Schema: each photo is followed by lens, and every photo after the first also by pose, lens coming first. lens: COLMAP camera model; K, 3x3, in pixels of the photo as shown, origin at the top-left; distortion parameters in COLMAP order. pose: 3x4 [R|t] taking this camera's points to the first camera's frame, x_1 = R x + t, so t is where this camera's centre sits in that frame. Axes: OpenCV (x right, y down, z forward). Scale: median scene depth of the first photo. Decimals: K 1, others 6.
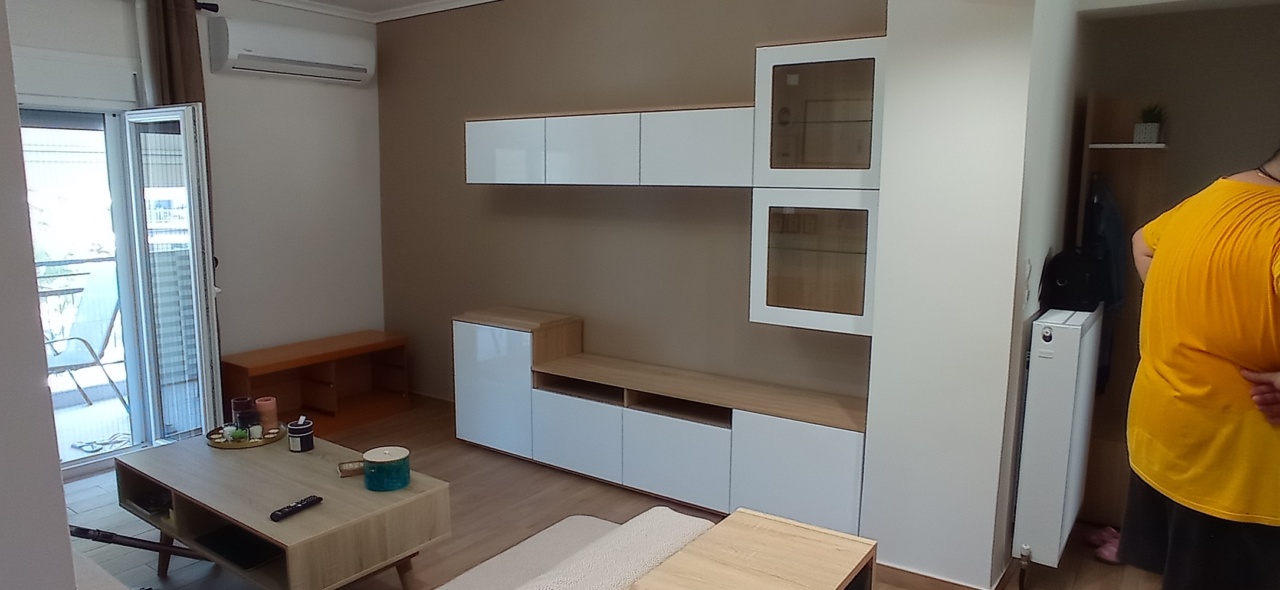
lens RADIAL K [[794.3, 0, 640.0], [0, 794.3, 295.0], [0, 0, 1]] dist [0.003501, 0.000963]
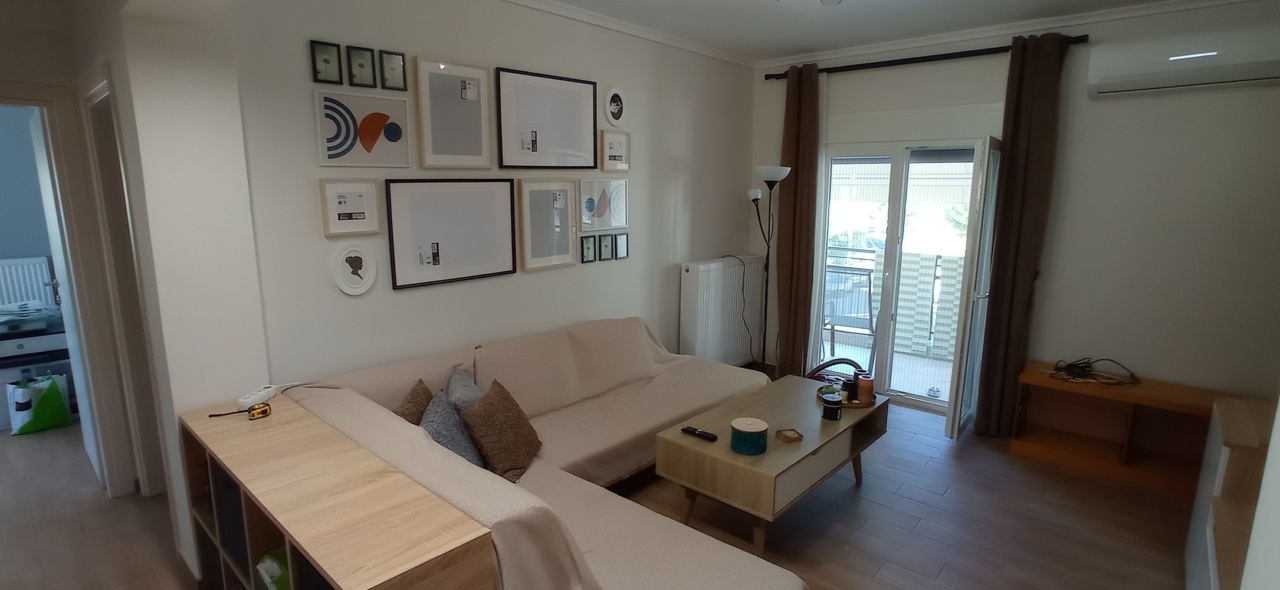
lens RADIAL K [[609.3, 0, 640.0], [0, 609.3, 295.0], [0, 0, 1]] dist [-0.003182, 0.000867]
pose [[-0.124012, 0.173840, -0.976934, 0.463933], [-0.157584, 0.968589, 0.192359, -0.116578], [0.979688, 0.177804, -0.092723, 0.692729]]
